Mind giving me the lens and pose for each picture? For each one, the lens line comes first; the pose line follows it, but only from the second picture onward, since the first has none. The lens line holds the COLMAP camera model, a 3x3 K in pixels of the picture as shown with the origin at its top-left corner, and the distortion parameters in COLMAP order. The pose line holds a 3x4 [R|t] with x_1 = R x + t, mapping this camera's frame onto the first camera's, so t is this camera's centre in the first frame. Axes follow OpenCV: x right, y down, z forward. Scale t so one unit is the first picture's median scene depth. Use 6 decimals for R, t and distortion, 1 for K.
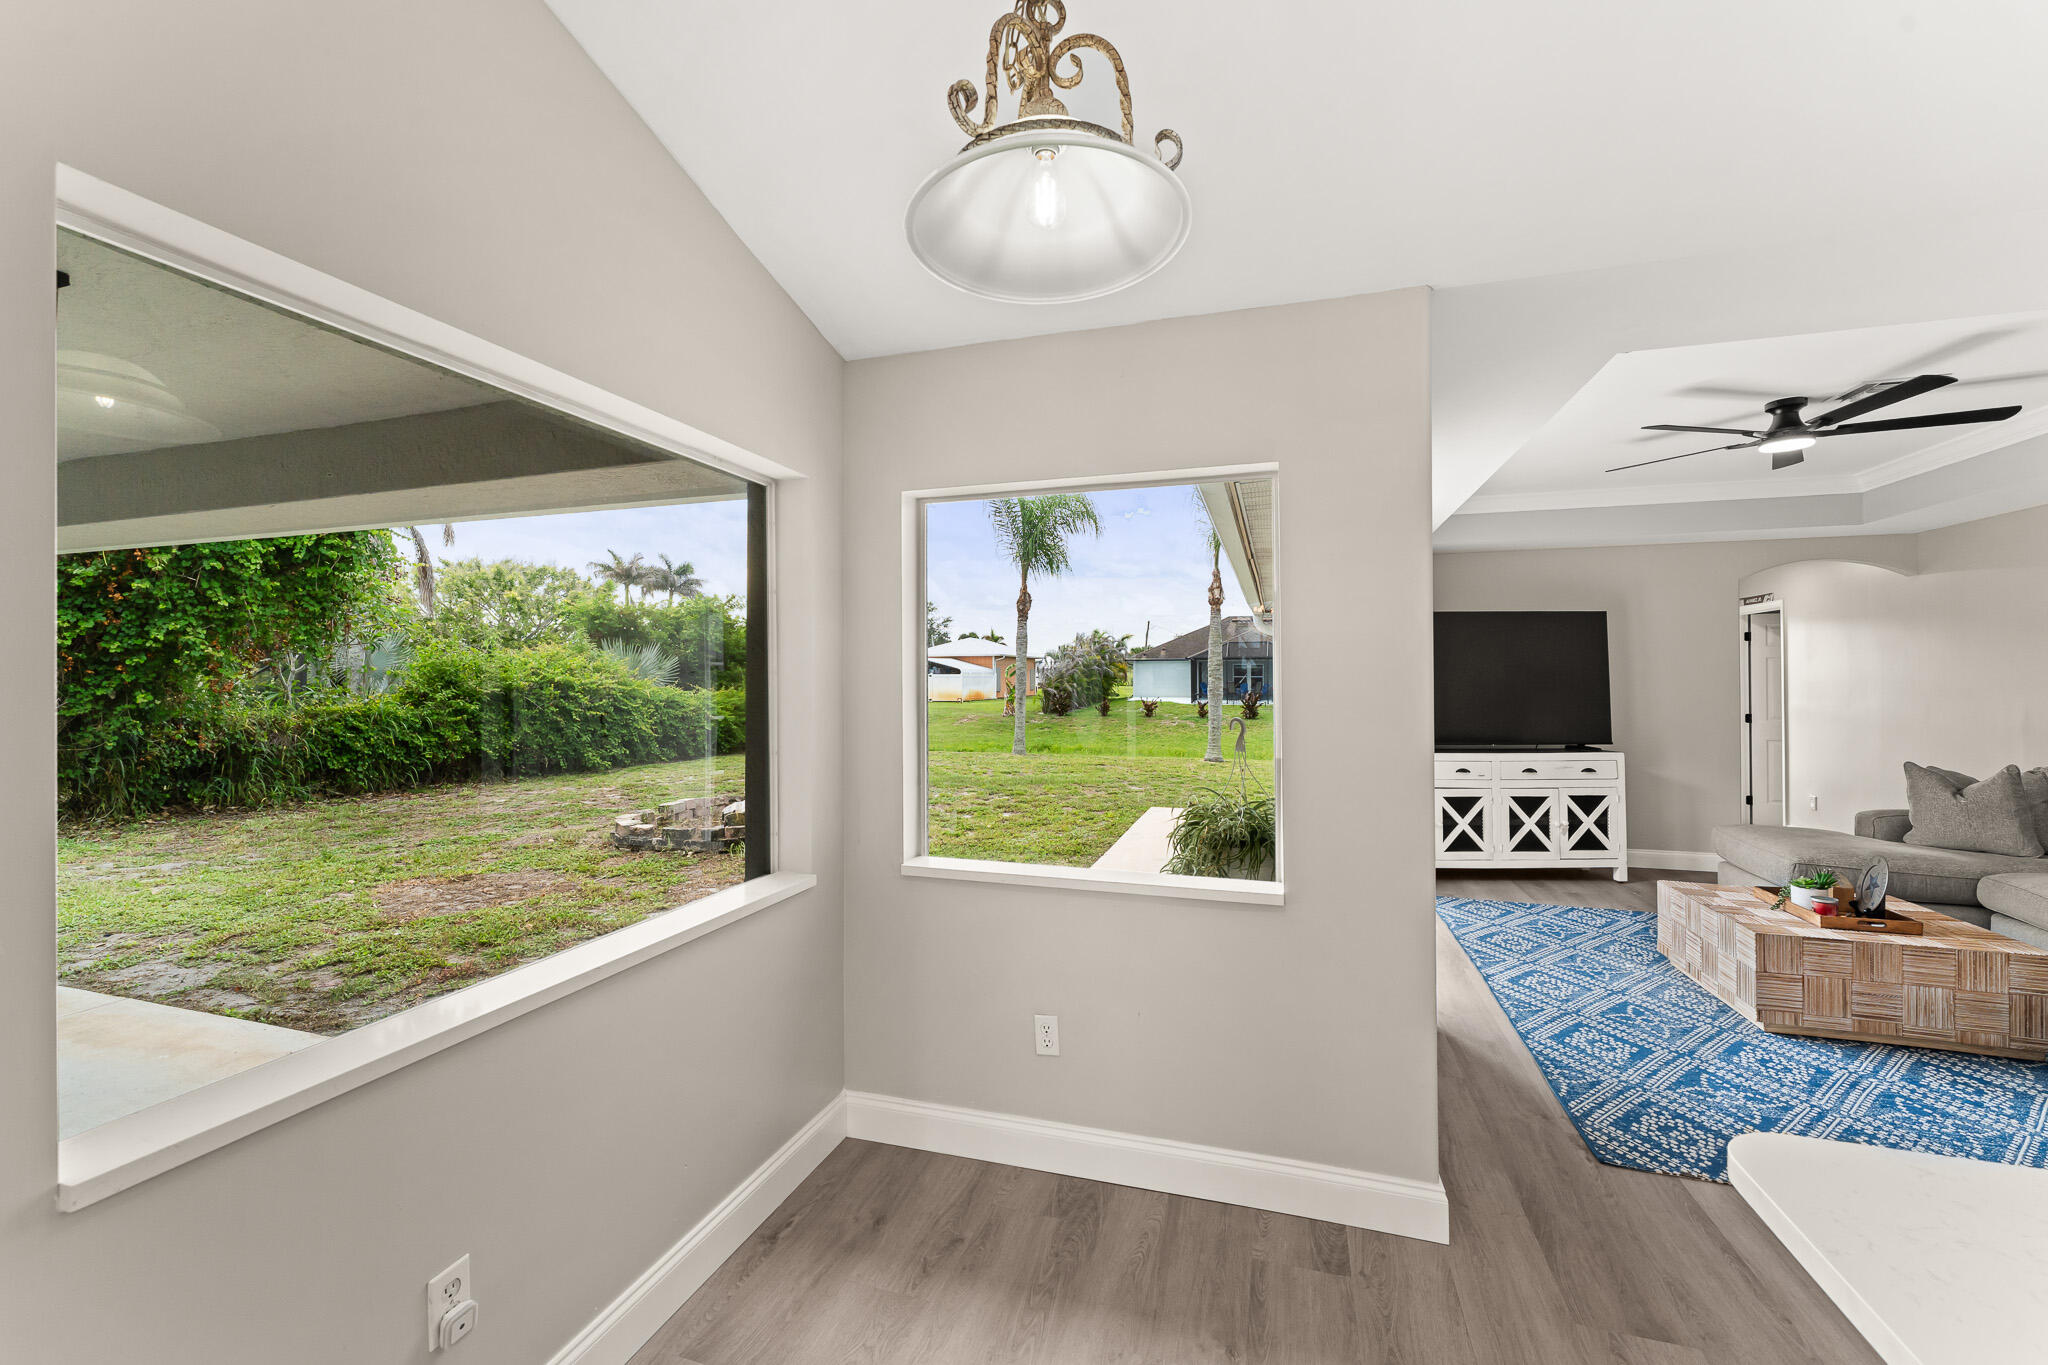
lens RADIAL K [[824.2, 0, 1010.9], [0, 824.2, 668.1], [0, 0, 1]] dist [-0.003595, 0.000212]
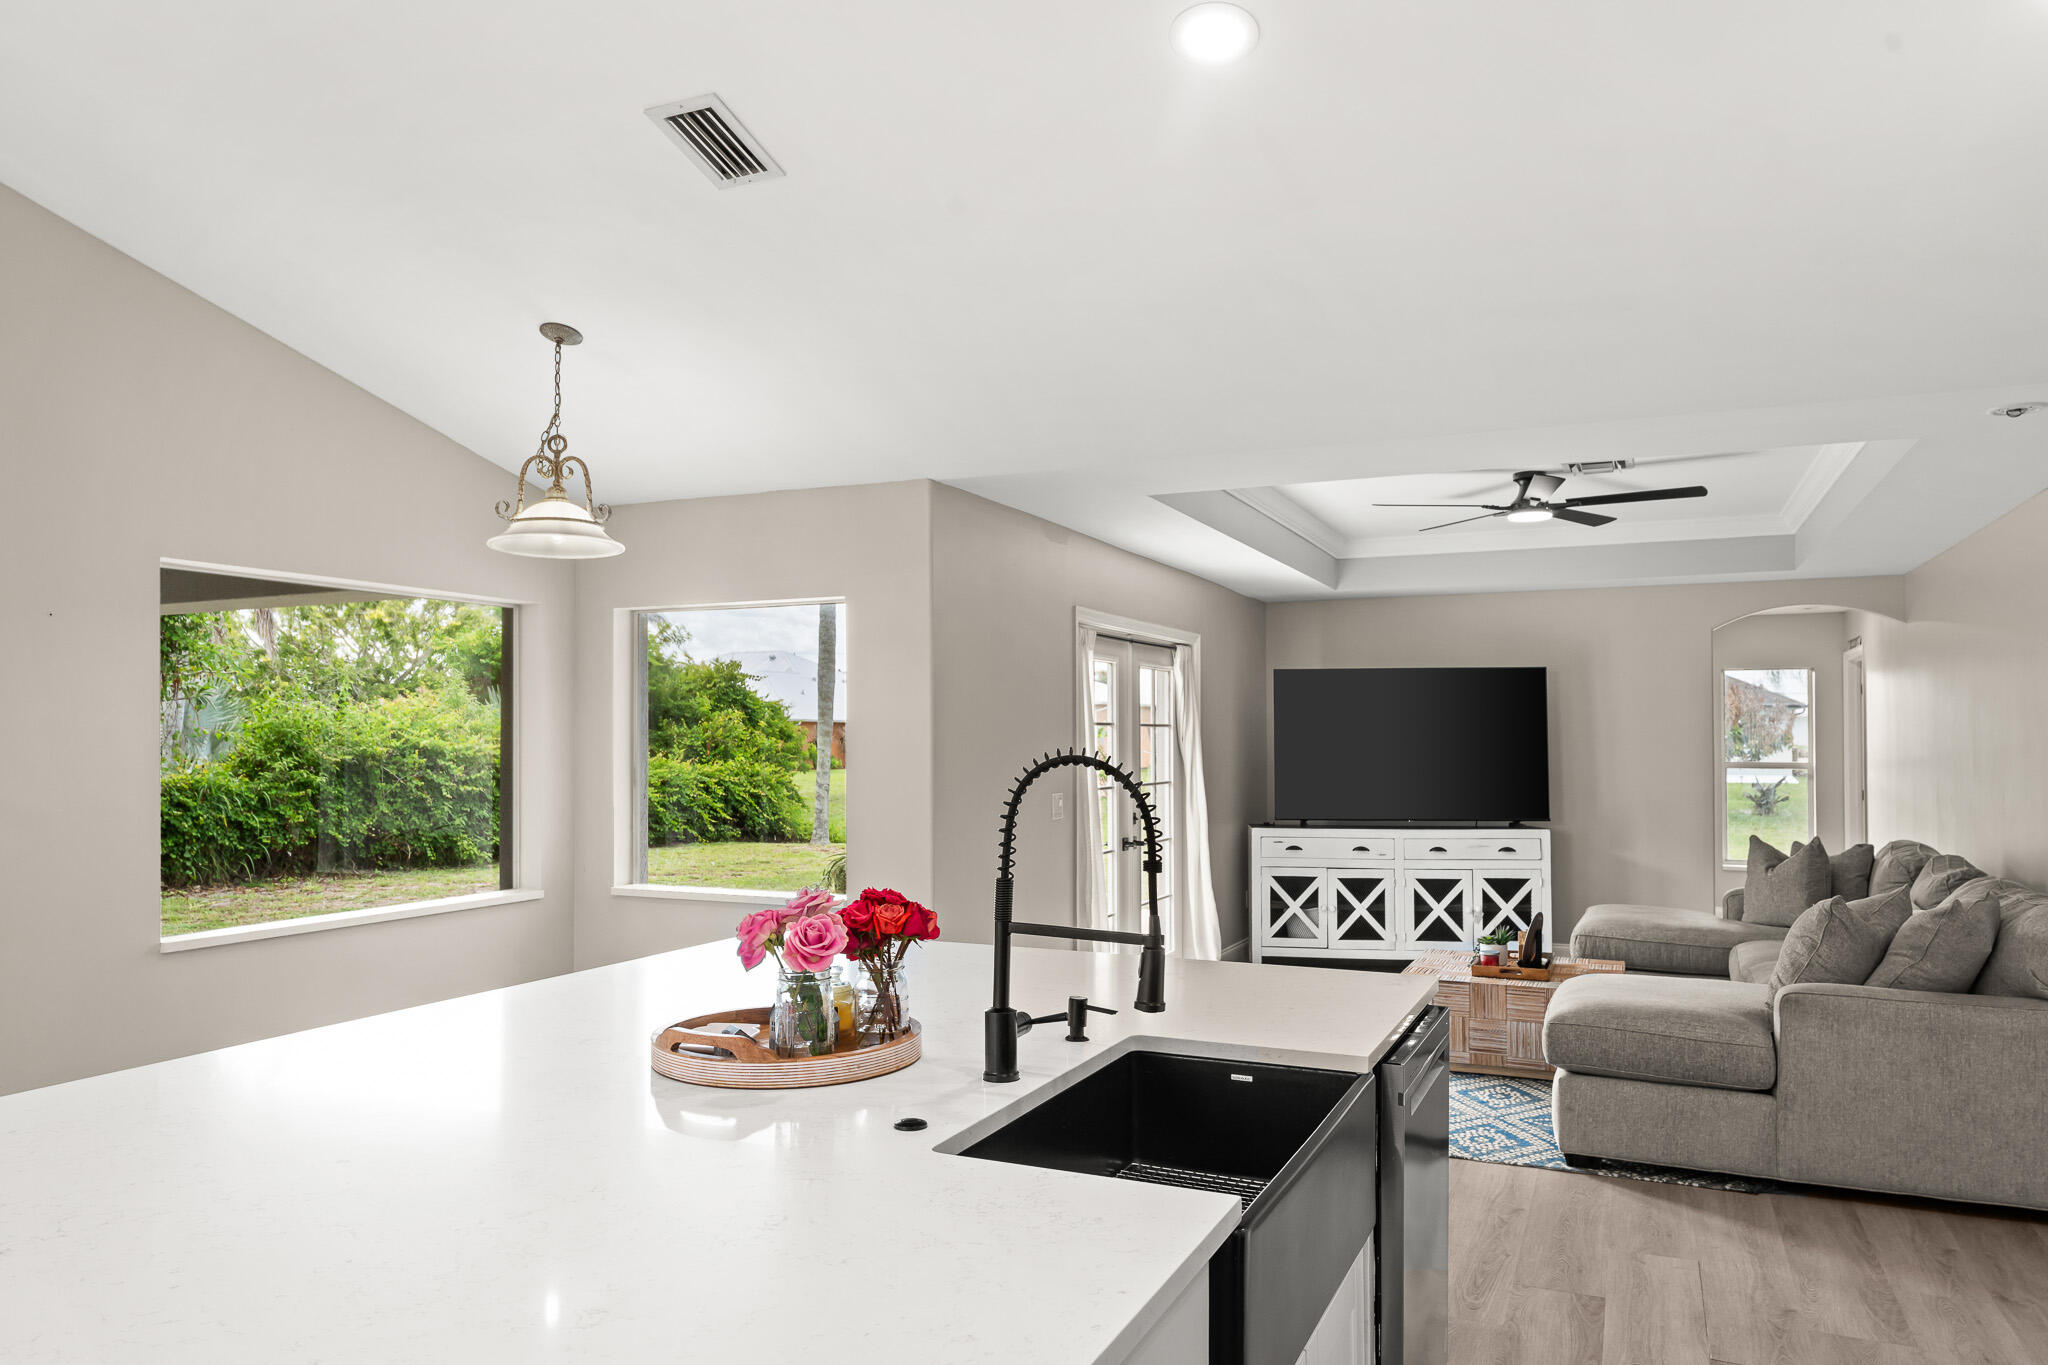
lens RADIAL K [[1344.8, 0, 1009.8], [0, 1344.8, 709.6], [0, 0, 1]] dist [-0.005739, -0.002324]
pose [[0.994434, -0.002866, -0.105320, 0.318693], [0.001810, 0.999947, -0.010123, -0.011857], [0.105343, 0.009876, 0.994387, -0.476204]]
